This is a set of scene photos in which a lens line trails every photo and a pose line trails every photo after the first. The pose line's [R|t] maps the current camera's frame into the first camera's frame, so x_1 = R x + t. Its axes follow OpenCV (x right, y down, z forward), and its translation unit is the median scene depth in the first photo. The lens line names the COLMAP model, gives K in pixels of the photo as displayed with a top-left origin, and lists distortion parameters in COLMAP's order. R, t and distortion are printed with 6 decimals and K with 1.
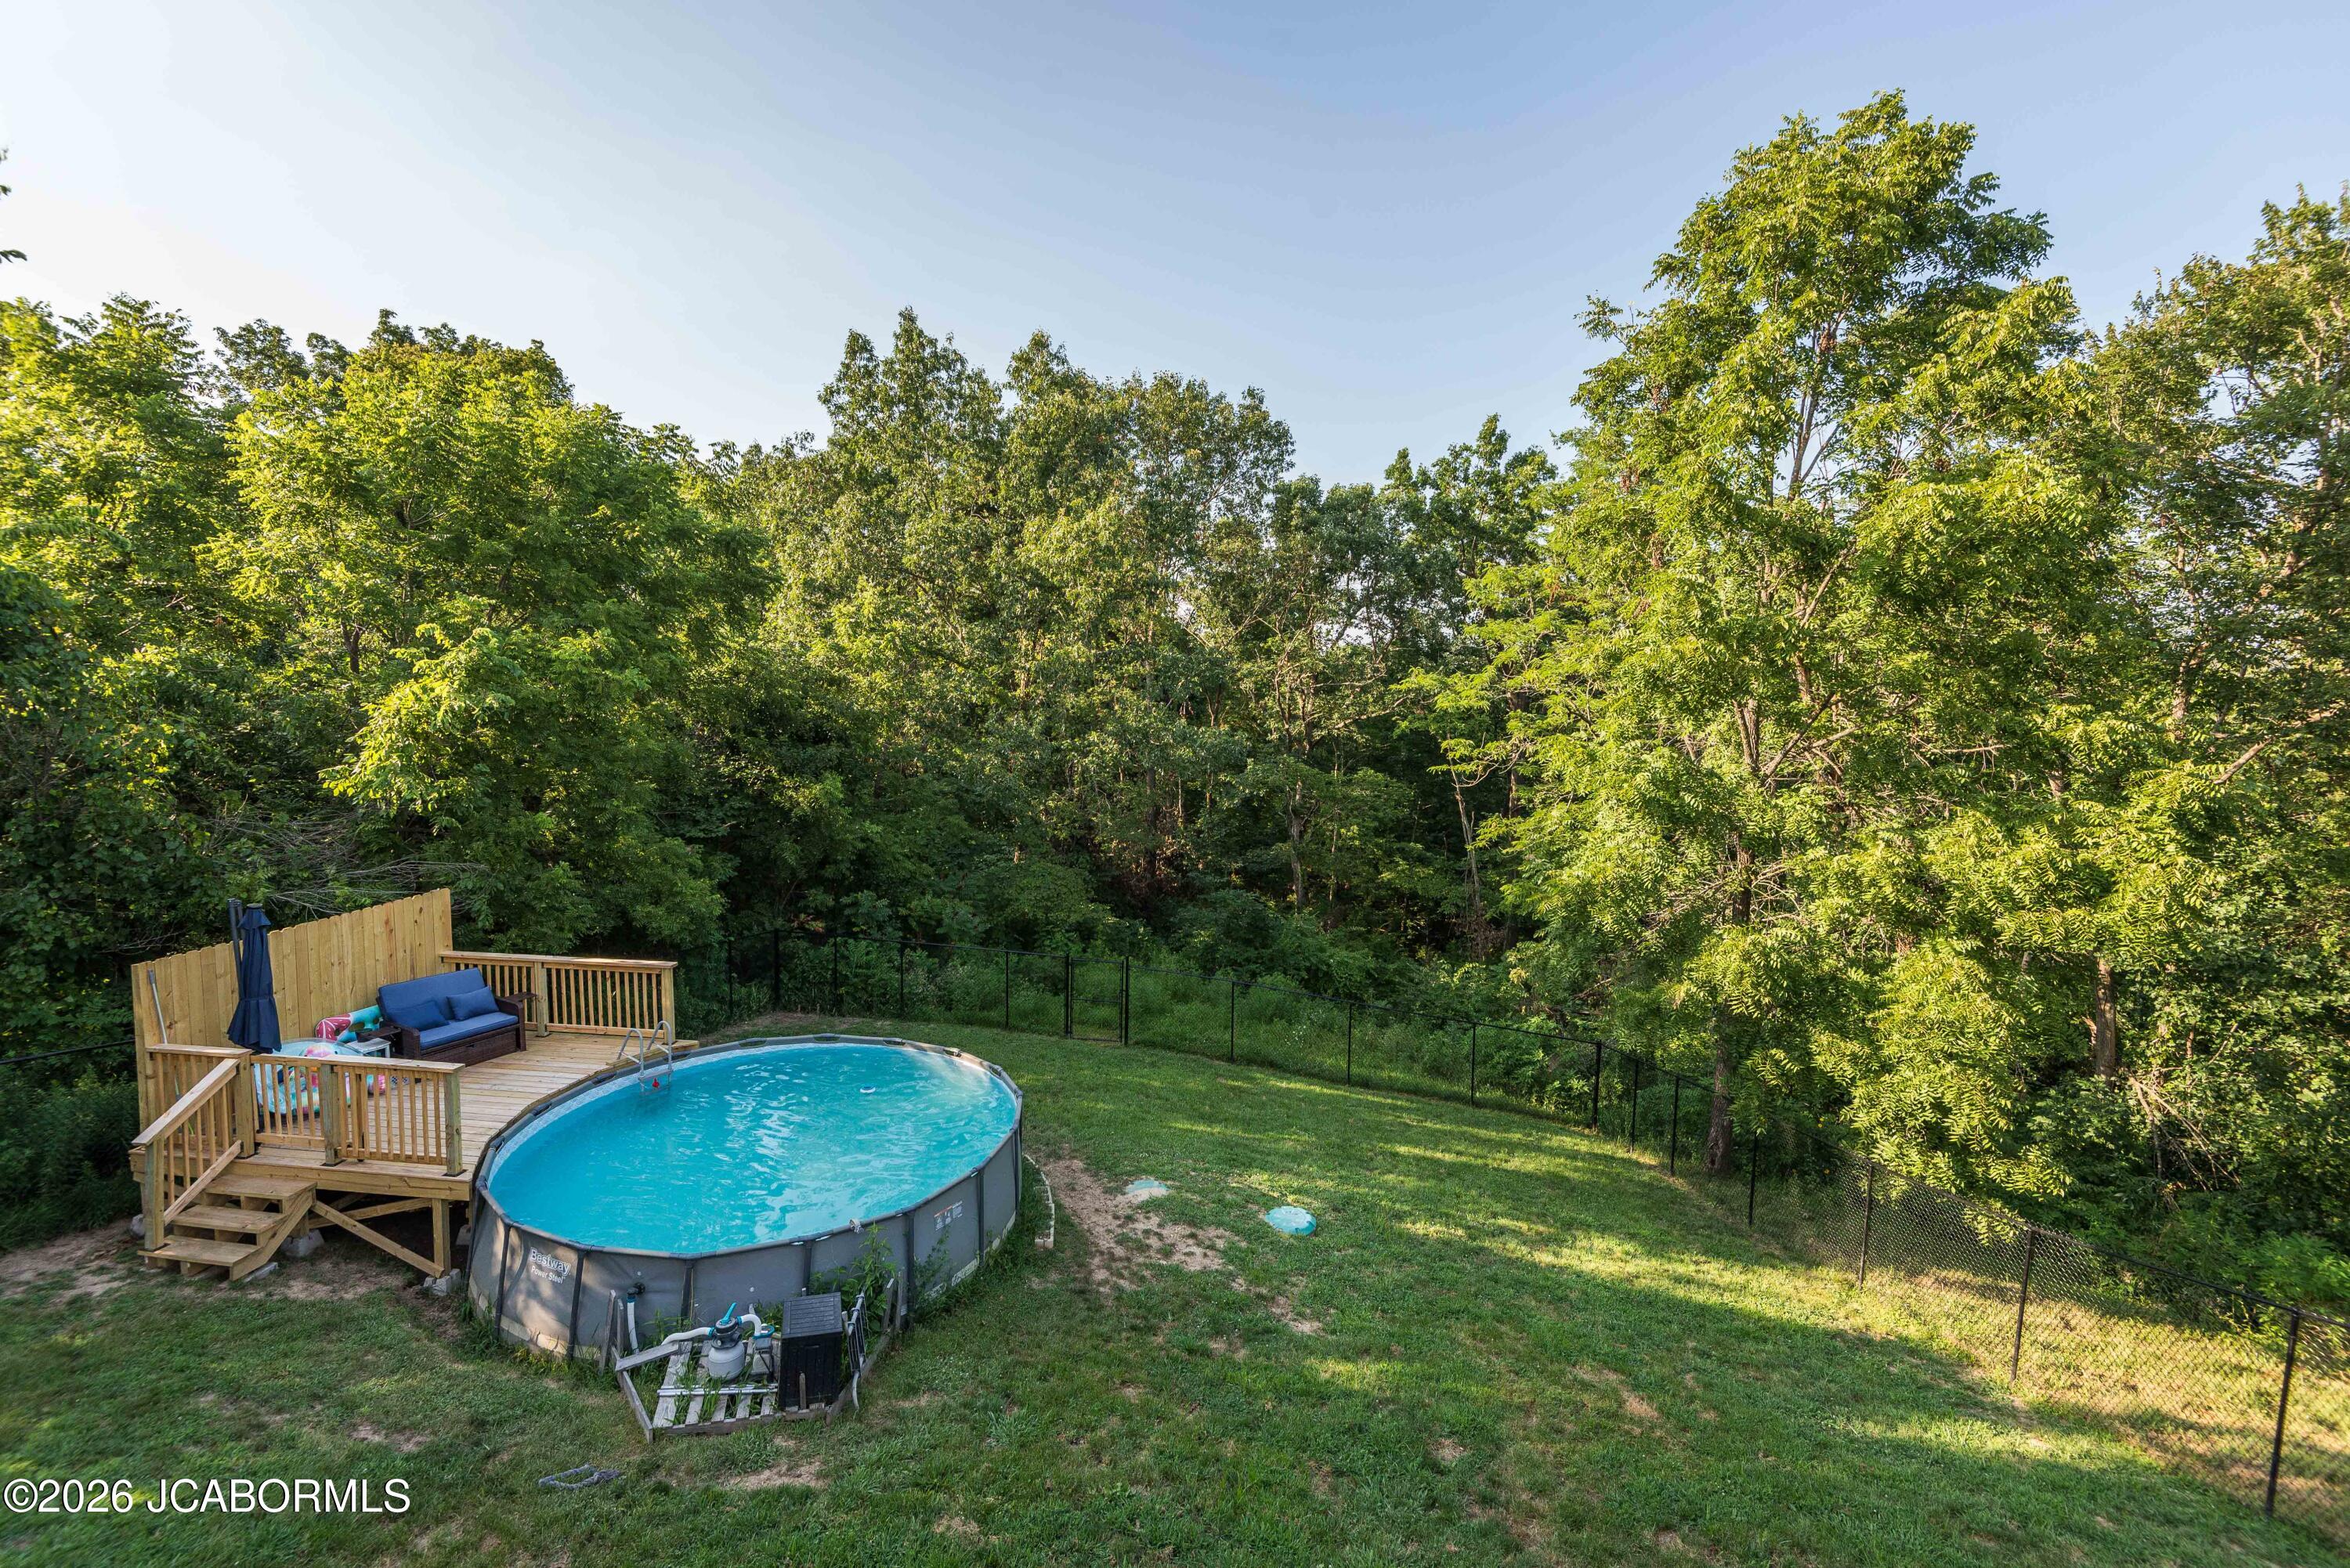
lens RADIAL K [[1048.7, 0, 1154.0], [0, 1048.7, 778.7], [0, 0, 1]] dist [0.030310, -0.012583]
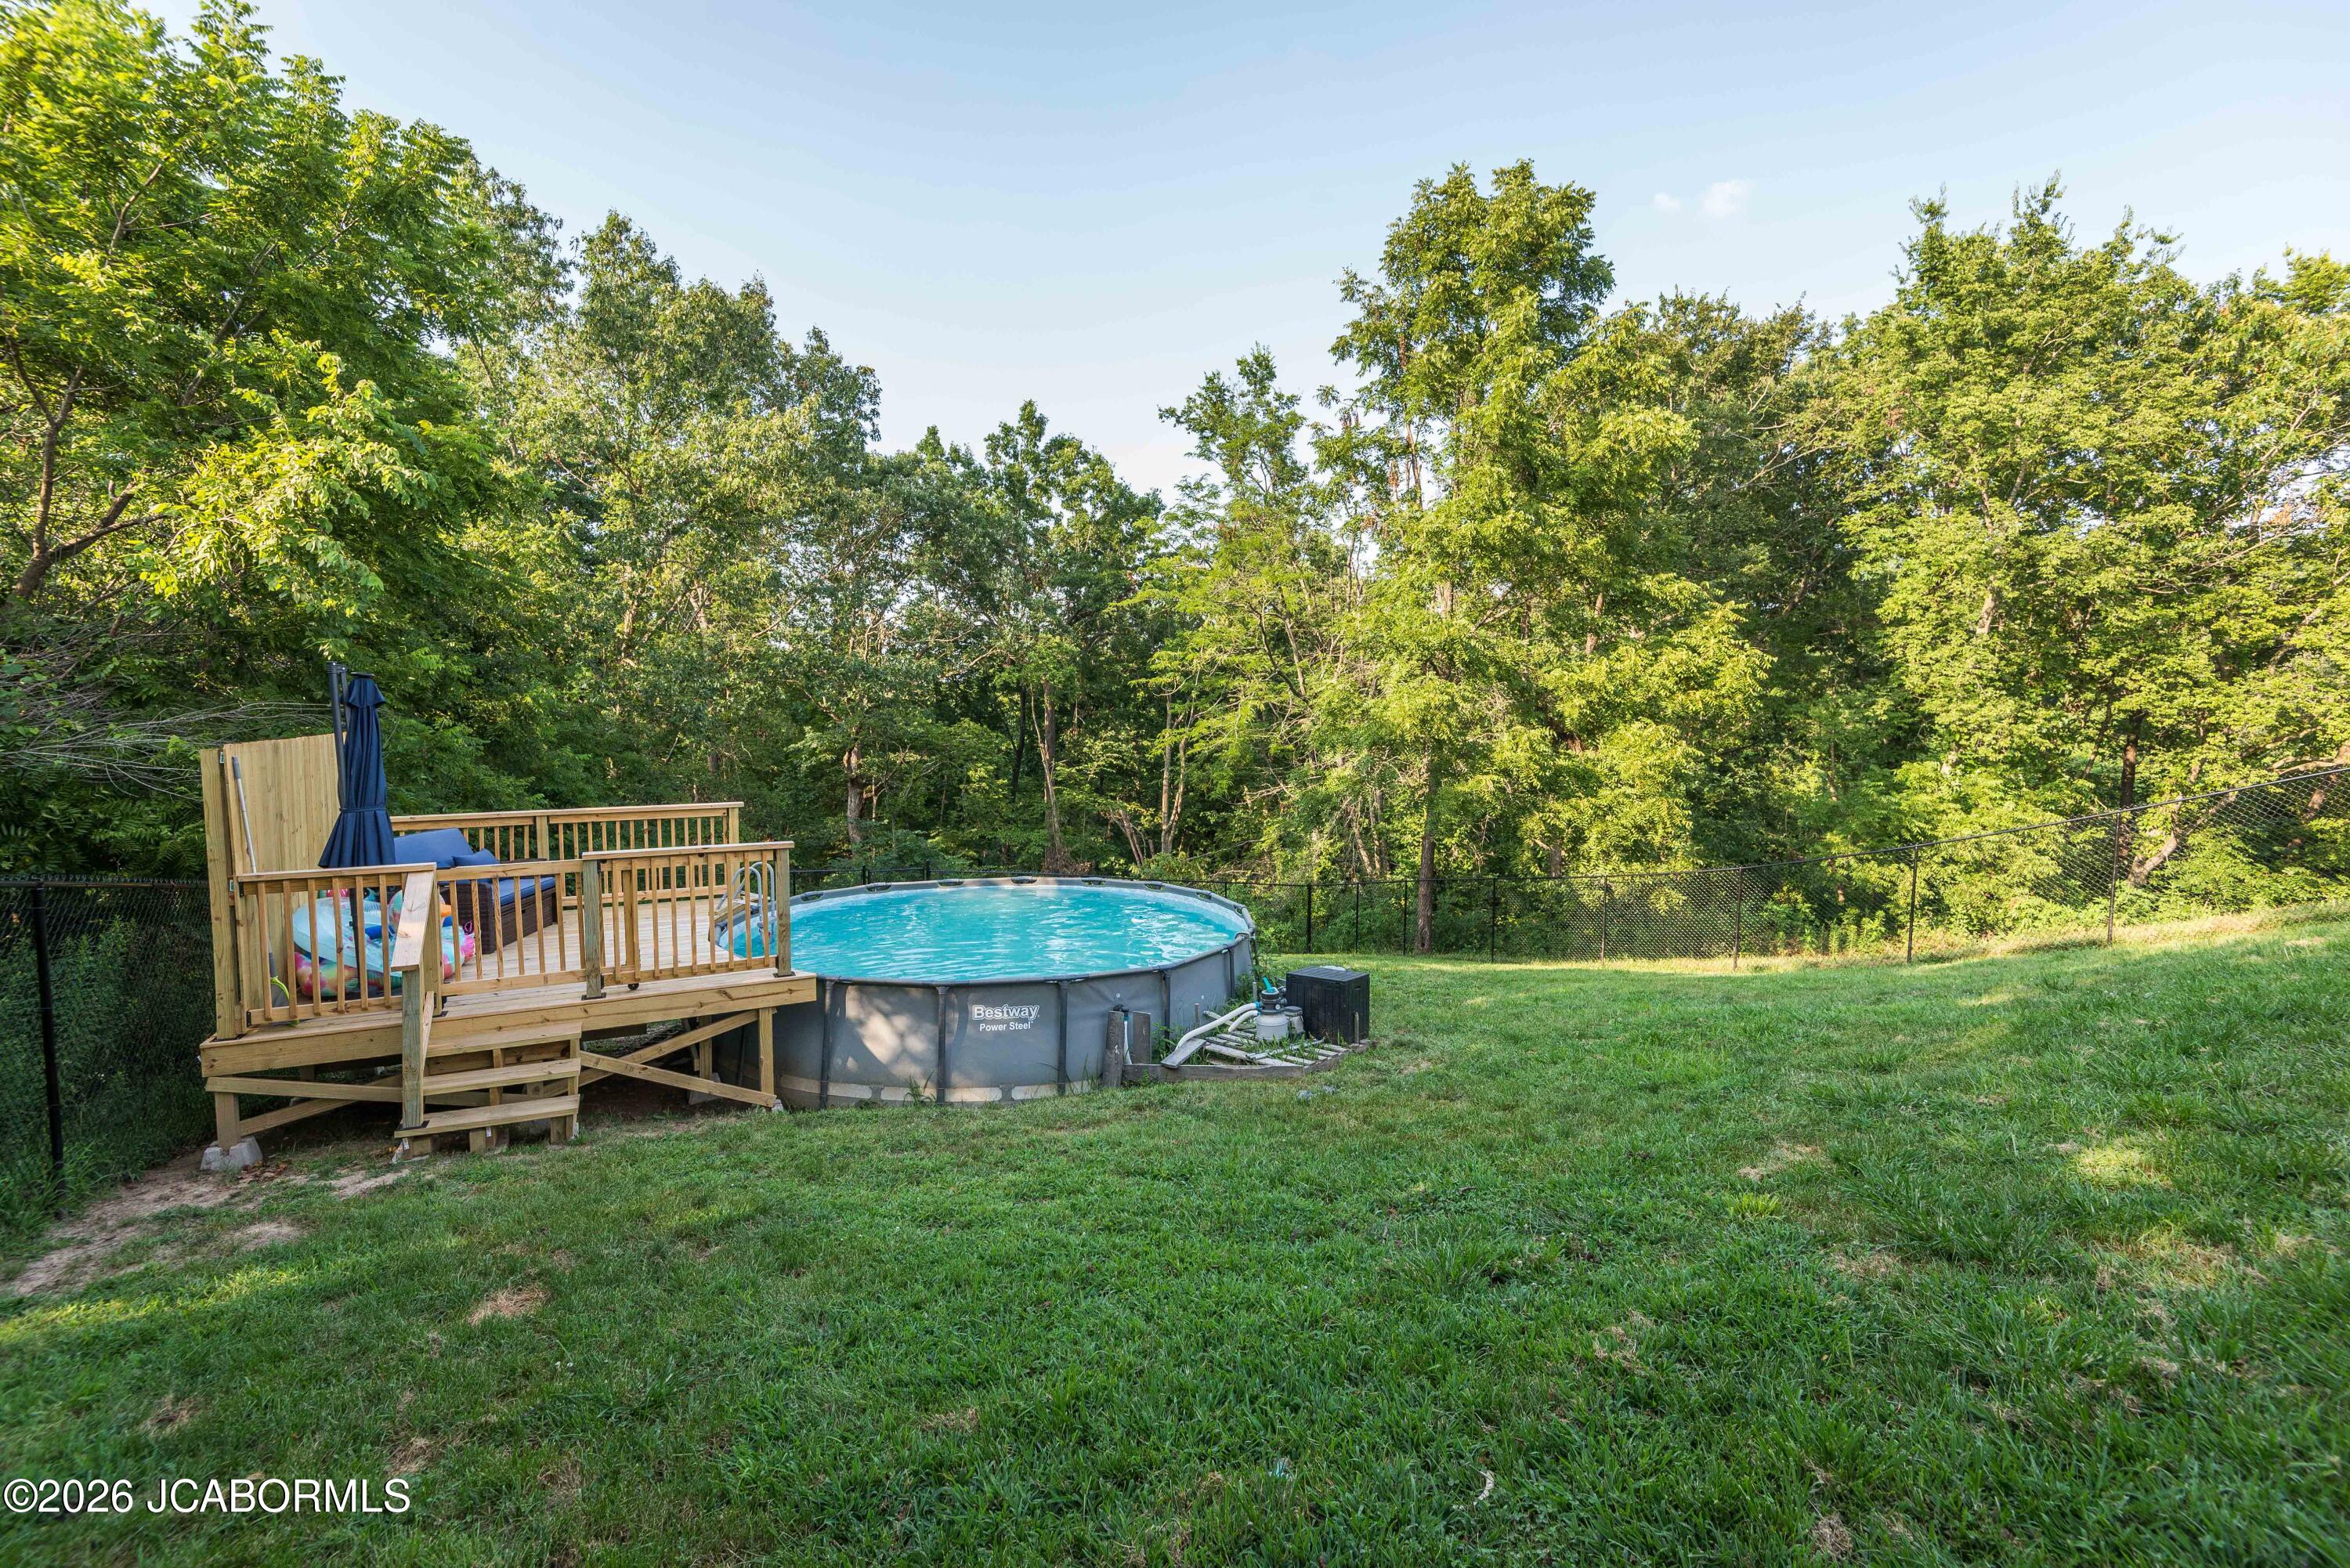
lens RADIAL K [[1048.7, 0, 1154.0], [0, 1048.7, 778.7], [0, 0, 1]] dist [0.030310, -0.012583]
pose [[0.833307, -0.059624, 0.549586, -0.496651], [0.071028, 0.997474, 0.000519, 0.138162], [-0.548229, 0.038603, 0.835437, 0.088317]]
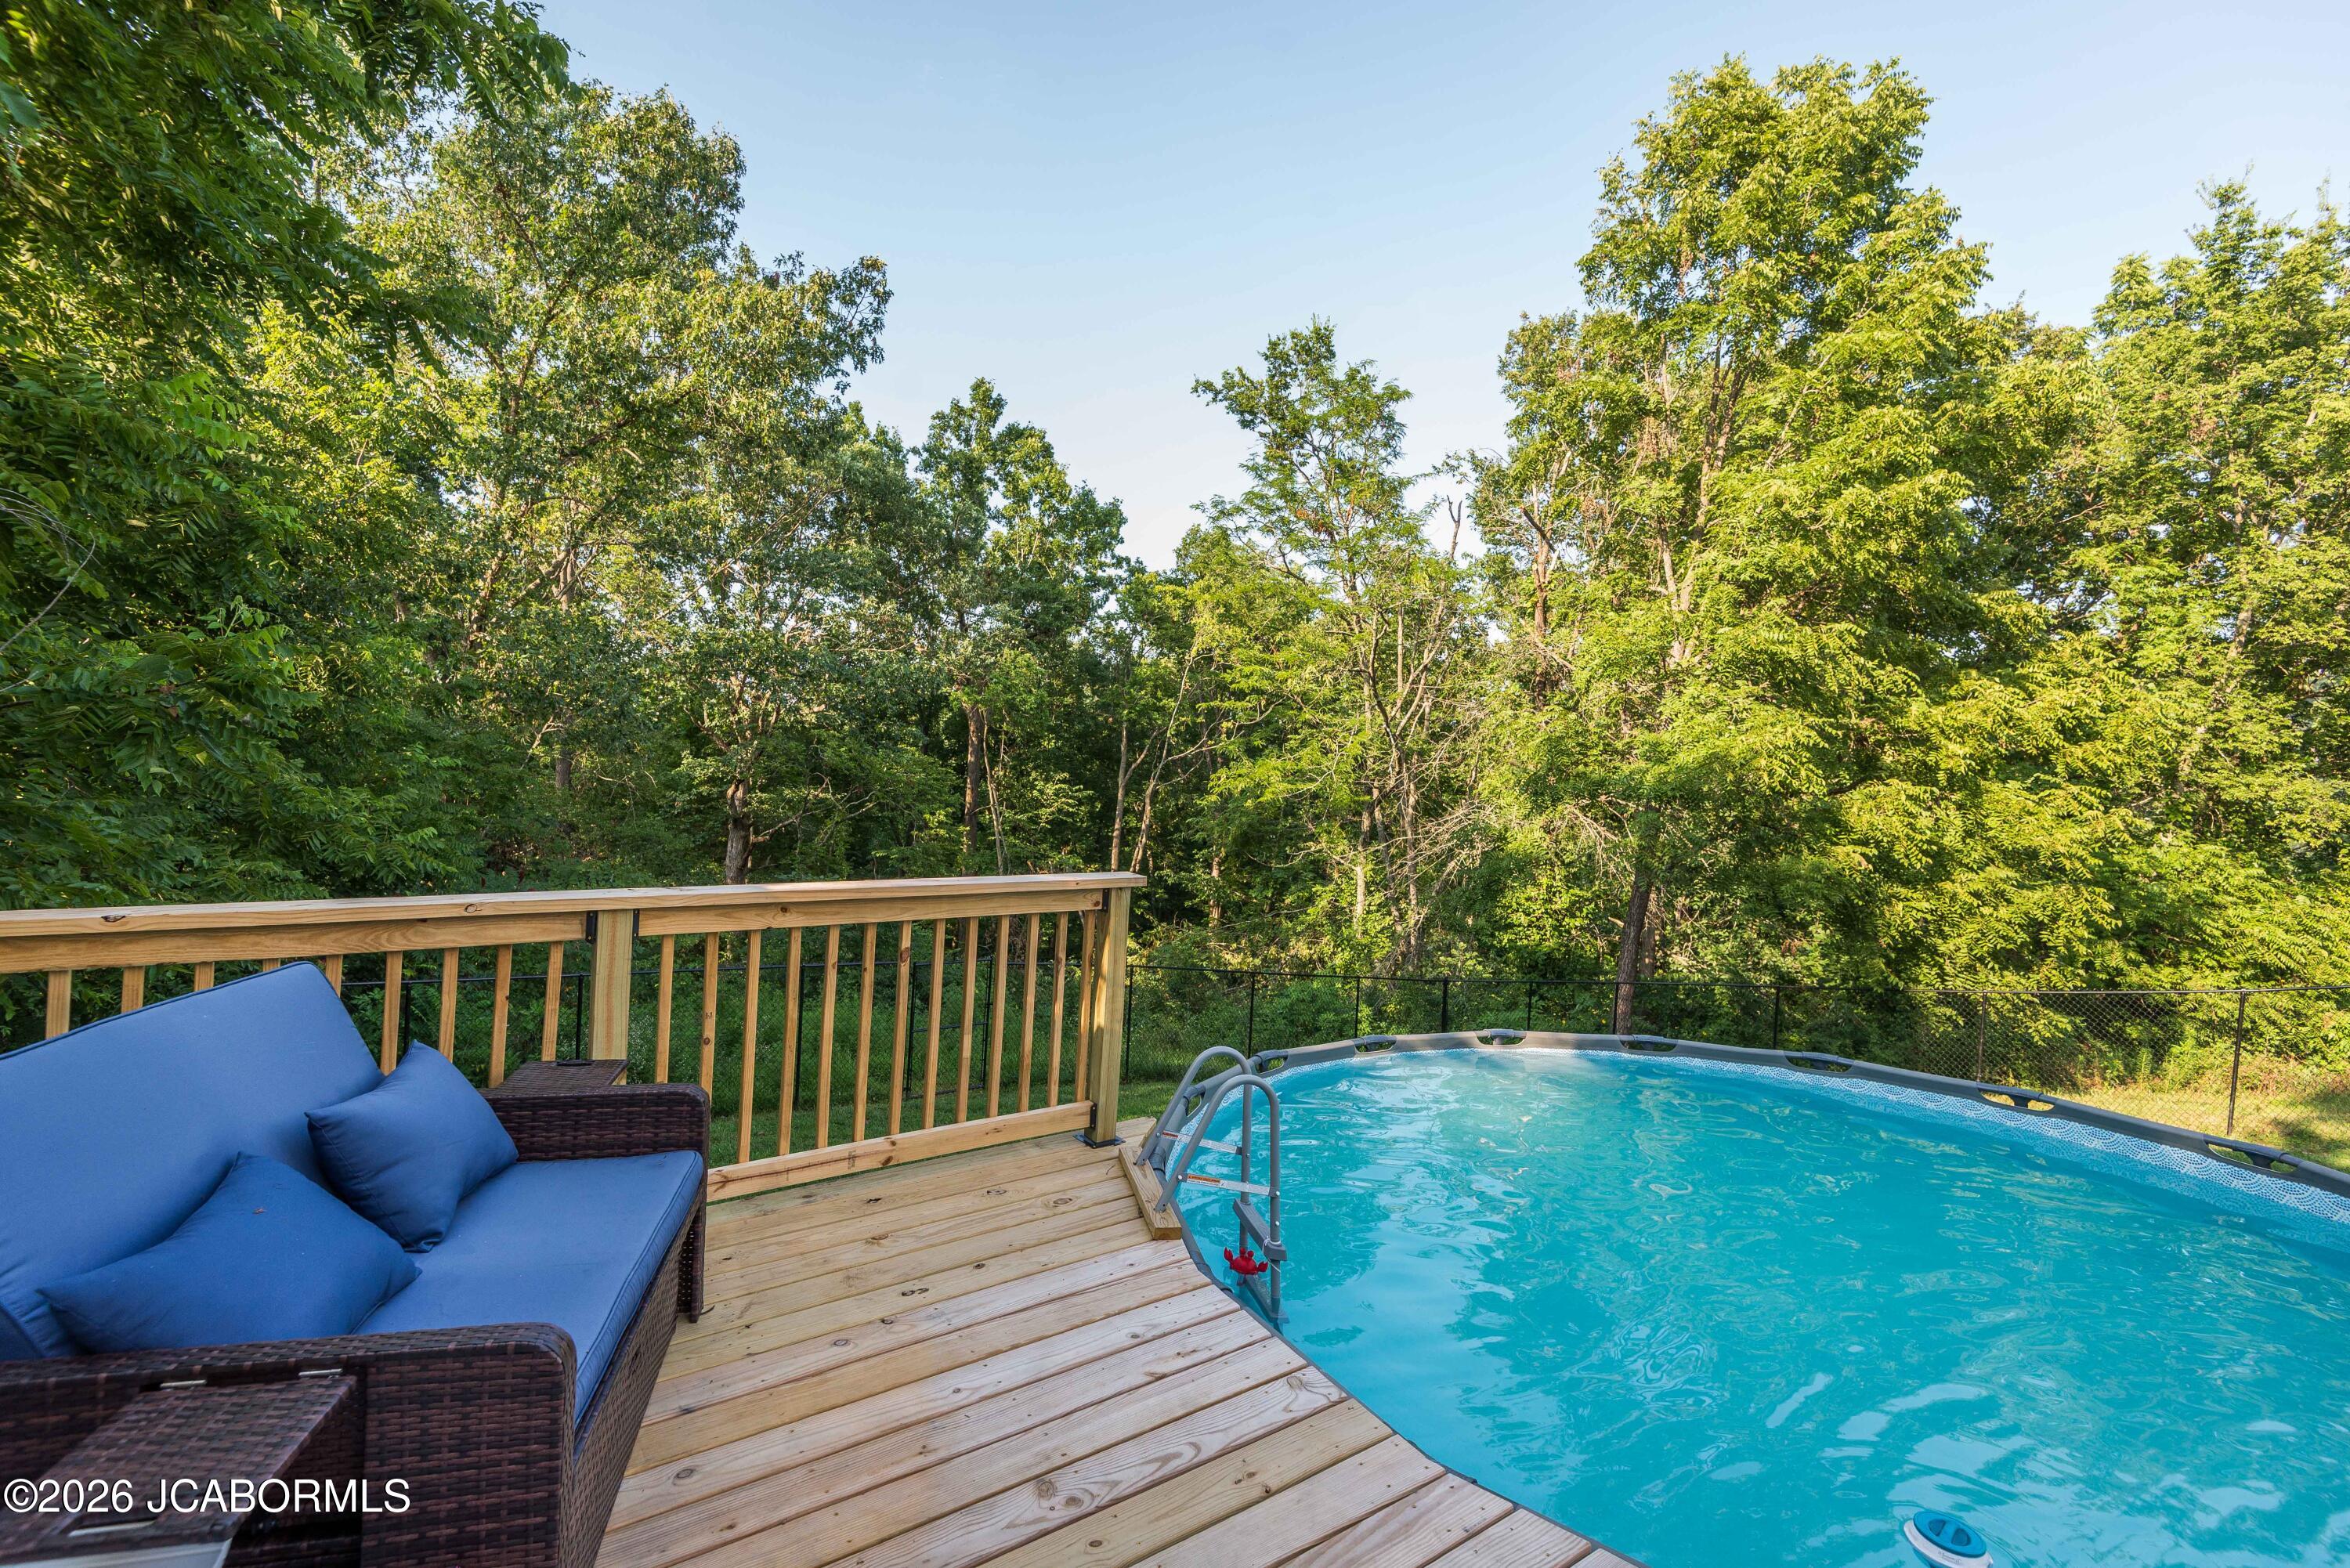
lens RADIAL K [[1048.7, 0, 1154.0], [0, 1048.7, 778.7], [0, 0, 1]] dist [0.030310, -0.012583]
pose [[0.729656, 0.000839, 0.683814, -0.515006], [0.036299, 0.998542, -0.039957, 0.121001], [-0.682850, 0.053976, 0.728562, 0.628586]]
